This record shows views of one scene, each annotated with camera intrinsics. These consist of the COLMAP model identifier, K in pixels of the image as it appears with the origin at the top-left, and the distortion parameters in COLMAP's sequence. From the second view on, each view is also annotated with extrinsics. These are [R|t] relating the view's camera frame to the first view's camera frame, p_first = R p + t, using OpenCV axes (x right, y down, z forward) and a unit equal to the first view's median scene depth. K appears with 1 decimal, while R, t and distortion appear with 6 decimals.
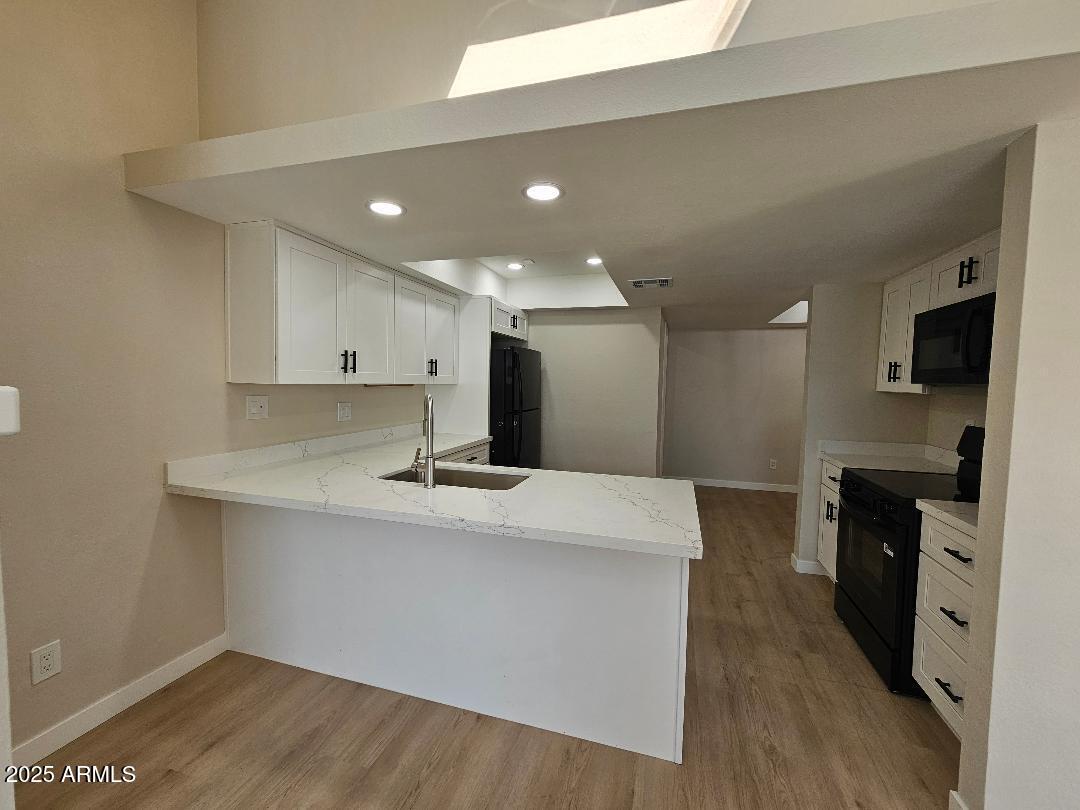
lens RADIAL K [[444.3, 0, 544.5], [0, 444.3, 406.1], [0, 0, 1]] dist [0.000730, -0.000016]
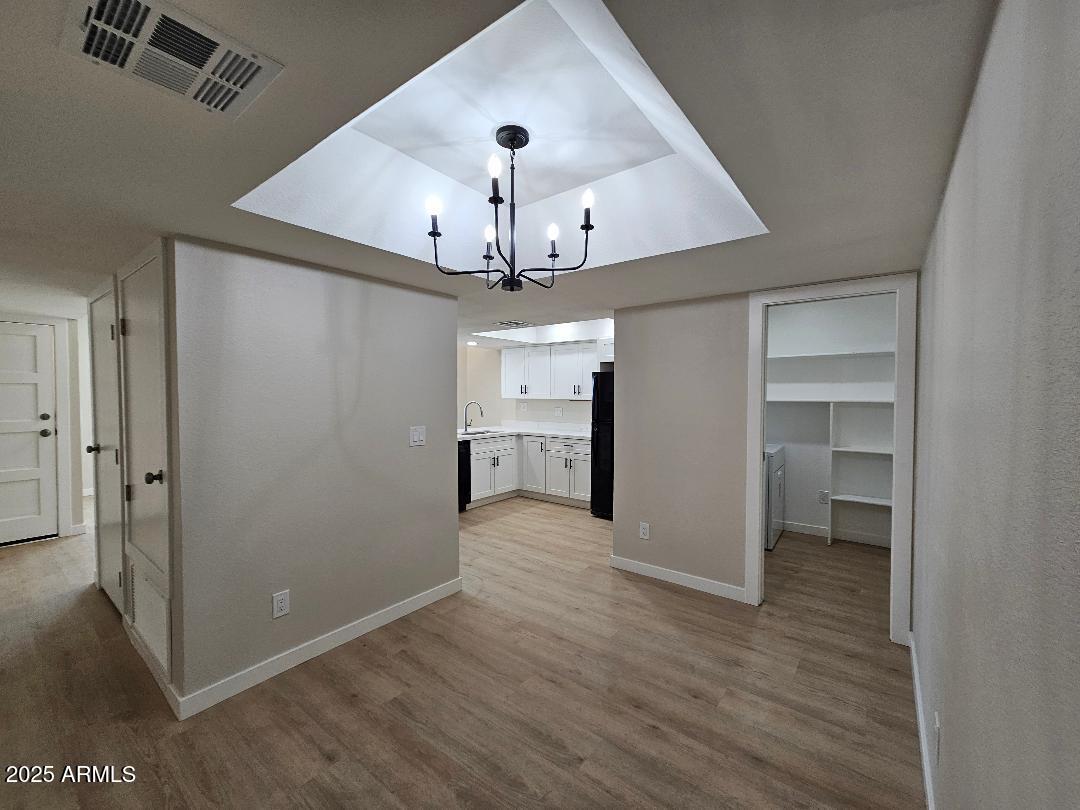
lens RADIAL K [[444.3, 0, 544.5], [0, 444.3, 406.1], [0, 0, 1]] dist [0.000730, -0.000016]
pose [[-0.359427, 0.008764, -0.933132, 1.625448], [-0.062583, 0.997478, 0.033475, -0.085627], [0.931072, 0.070430, -0.357973, 1.753383]]
